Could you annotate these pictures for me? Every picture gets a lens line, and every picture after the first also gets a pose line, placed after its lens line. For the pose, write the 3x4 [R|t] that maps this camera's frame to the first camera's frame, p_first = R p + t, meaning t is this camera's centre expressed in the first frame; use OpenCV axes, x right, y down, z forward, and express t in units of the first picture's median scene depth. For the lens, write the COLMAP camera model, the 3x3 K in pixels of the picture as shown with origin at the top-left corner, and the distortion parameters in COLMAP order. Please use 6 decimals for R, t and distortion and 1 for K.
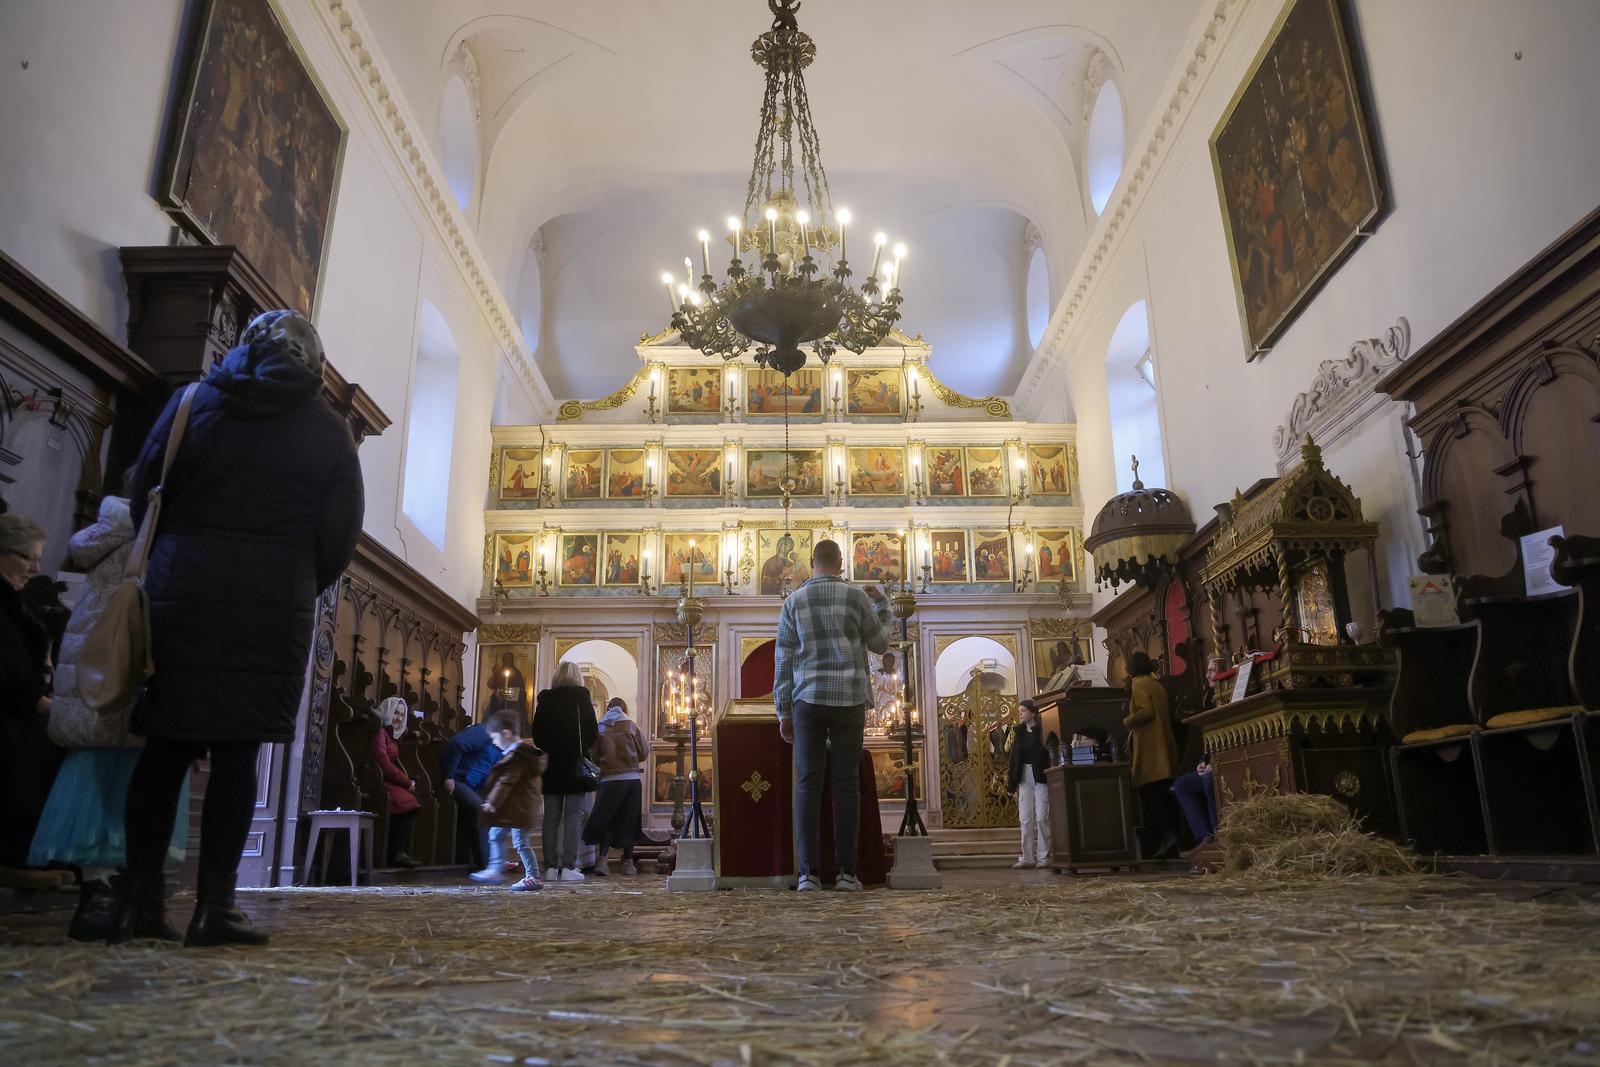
lens RADIAL K [[1128.8, 0, 811.4], [0, 1128.8, 525.8], [0, 0, 1]] dist [-0.101503, 0.063179]
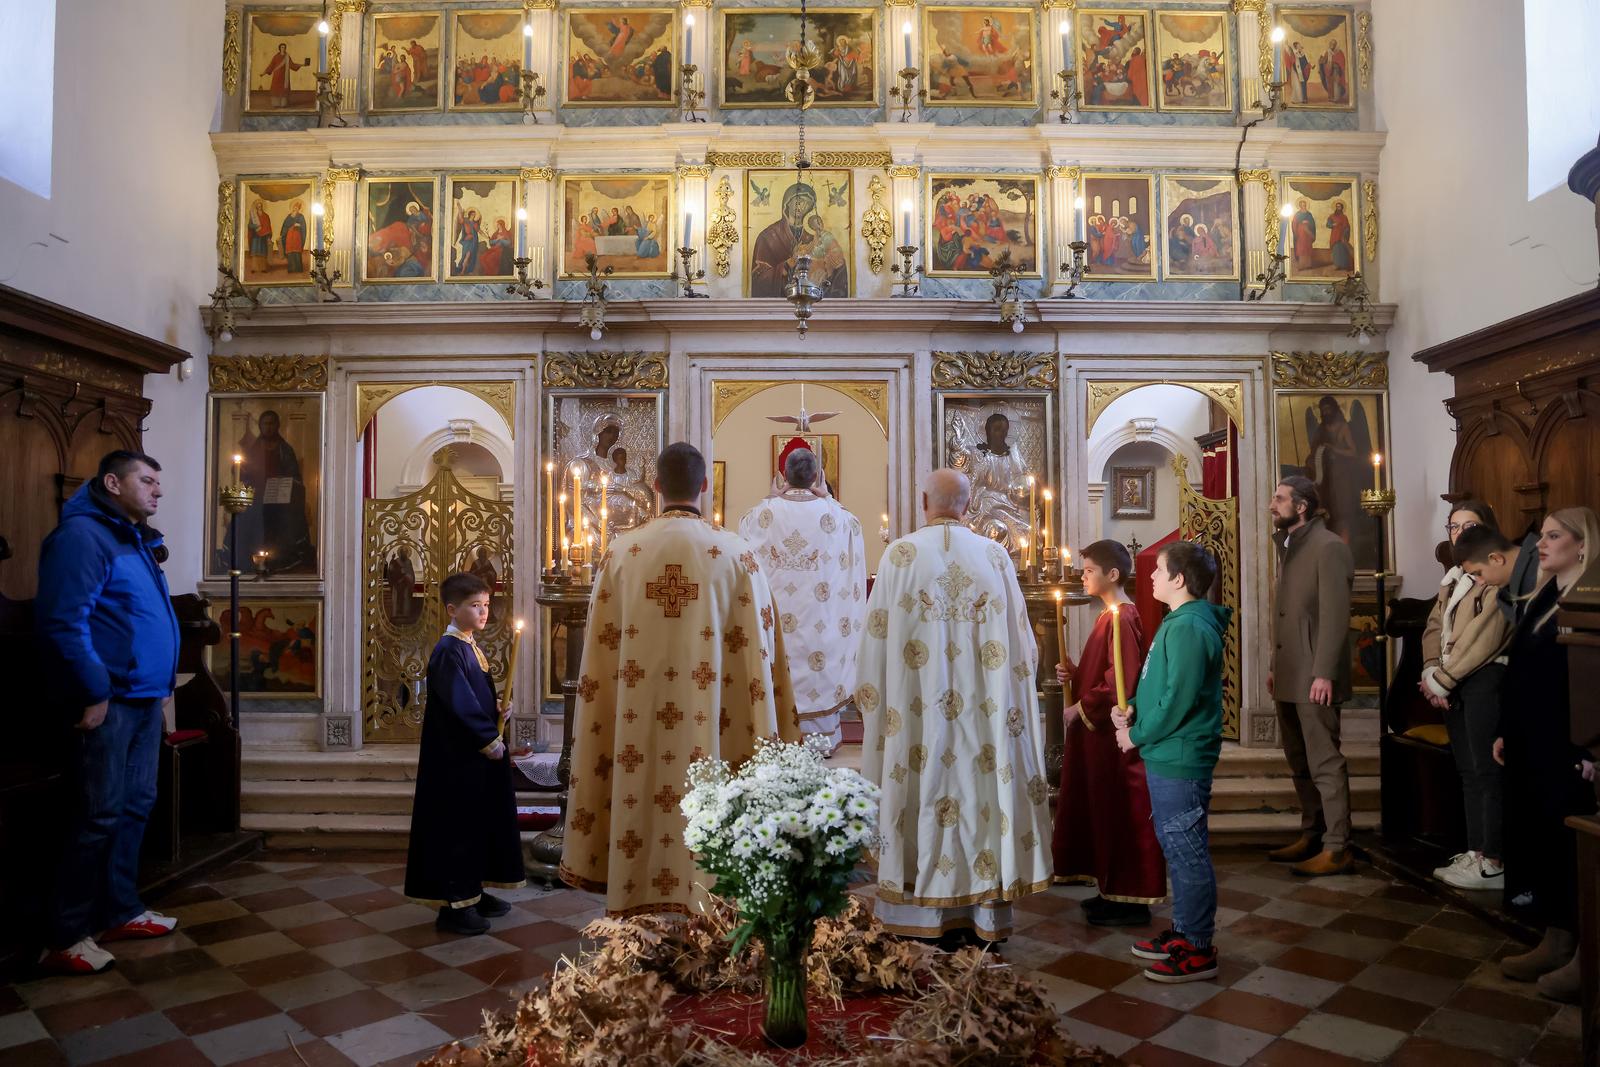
lens RADIAL K [[1128.8, 0, 806.5], [0, 1128.8, 538.1], [0, 0, 1]] dist [-0.101503, 0.063179]
pose [[0.999766, 0.010208, -0.019069, -0.008643], [-0.005145, 0.968565, 0.248706, 0.039355], [0.021008, -0.248549, 0.968391, 0.472144]]
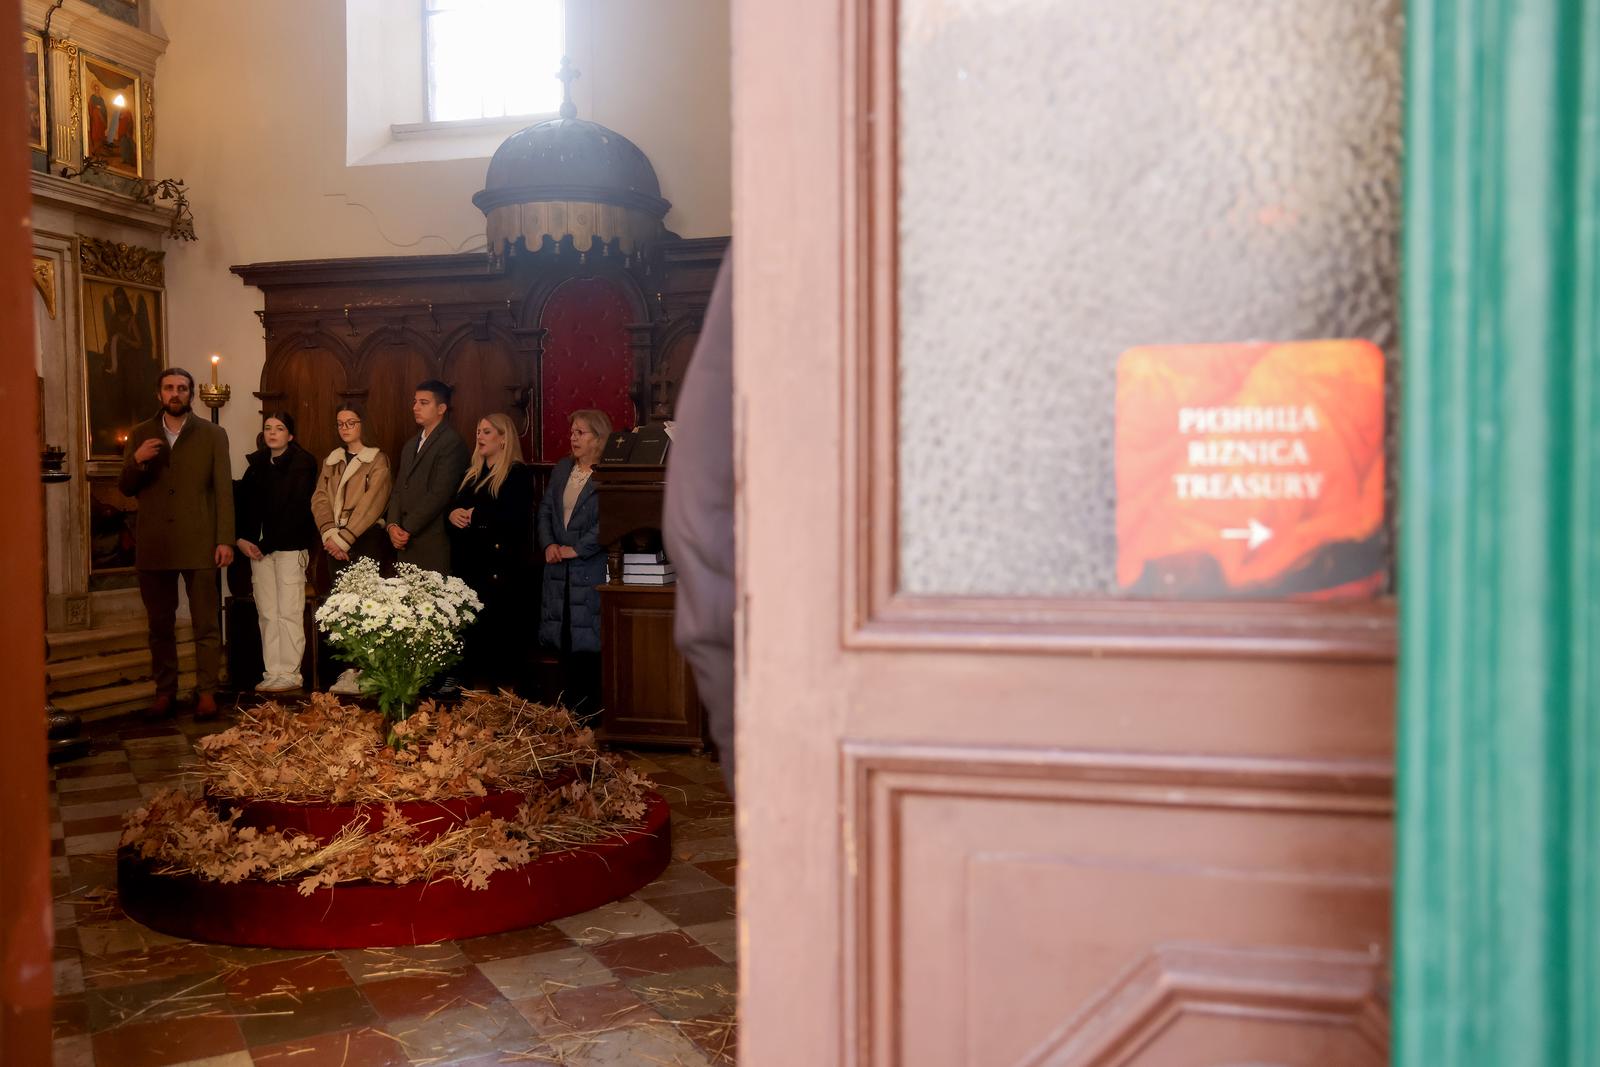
lens RADIAL K [[1388.5, 0, 815.3], [0, 1388.5, 544.3], [0, 0, 1]] dist [-0.043732, 0.086721]
pose [[0.278135, -0.031847, 0.960014, -0.316682], [-0.272671, 0.955717, 0.110703, 0.055362], [-0.921028, -0.292558, 0.257135, 0.477716]]
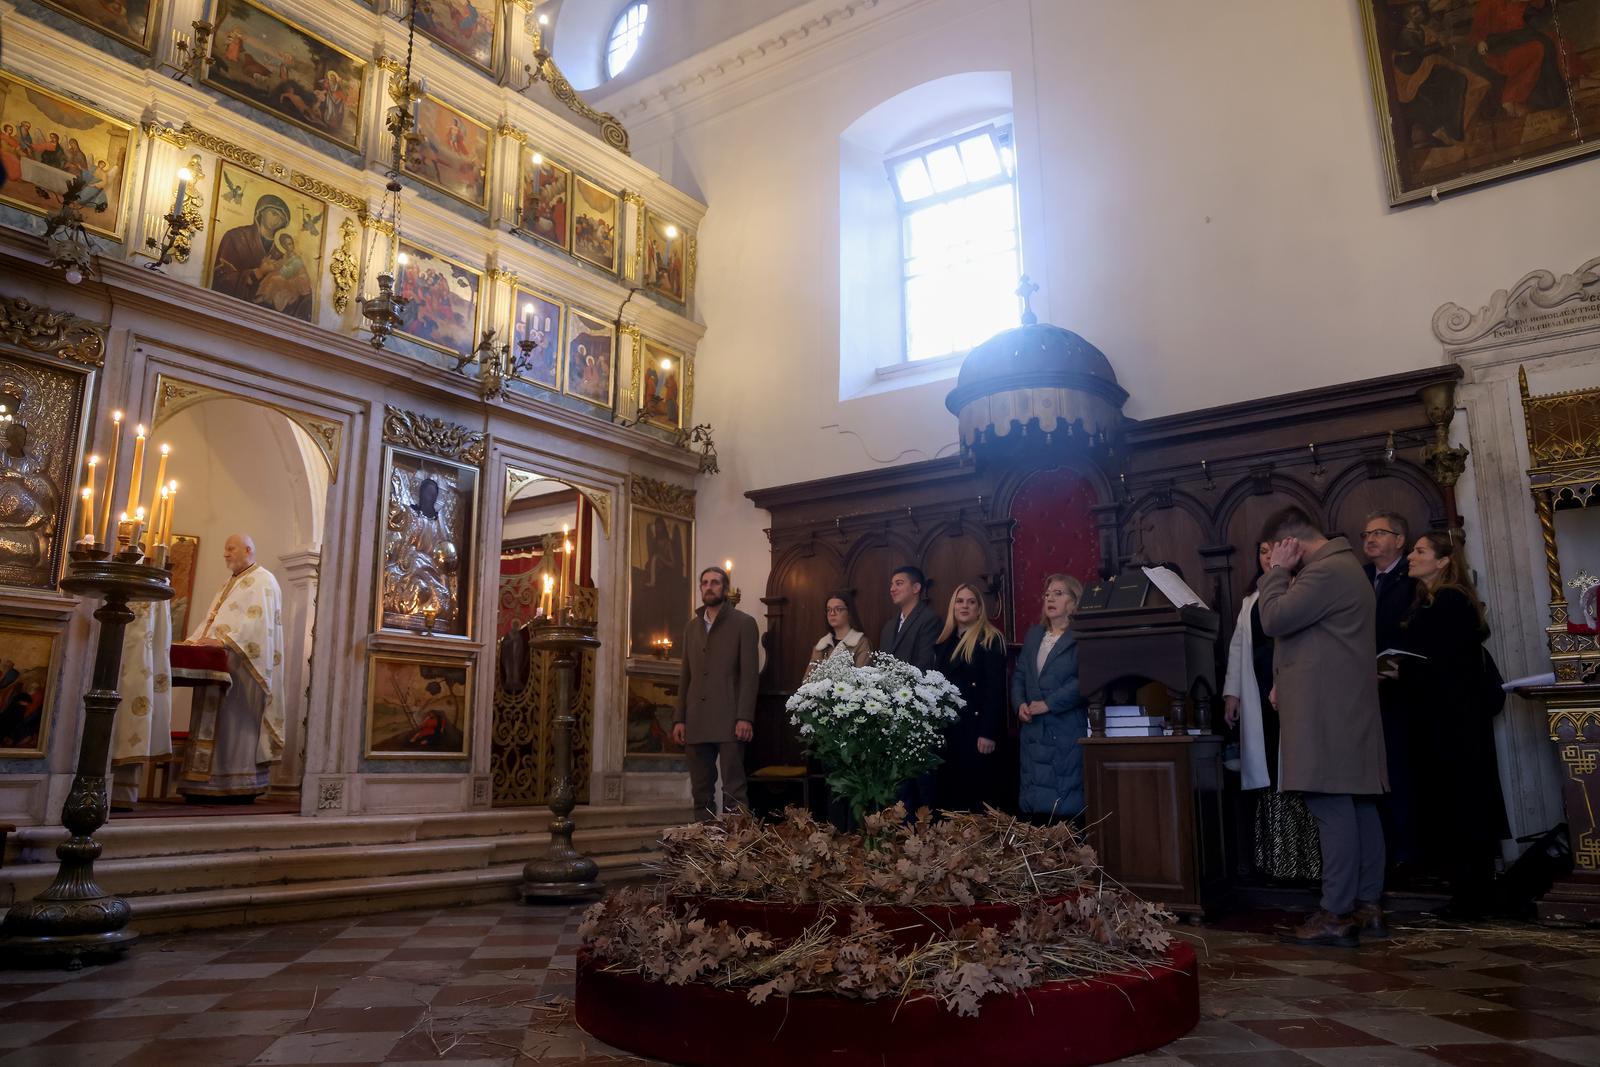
lens RADIAL K [[1128.8, 0, 822.3], [0, 1128.8, 529.4], [0, 0, 1]] dist [-0.101503, 0.063179]
pose [[0.590356, 0.173730, 0.788224, -0.228652], [-0.231866, 0.971902, -0.040554, 0.112127], [-0.773122, -0.158821, 0.614050, 0.516767]]
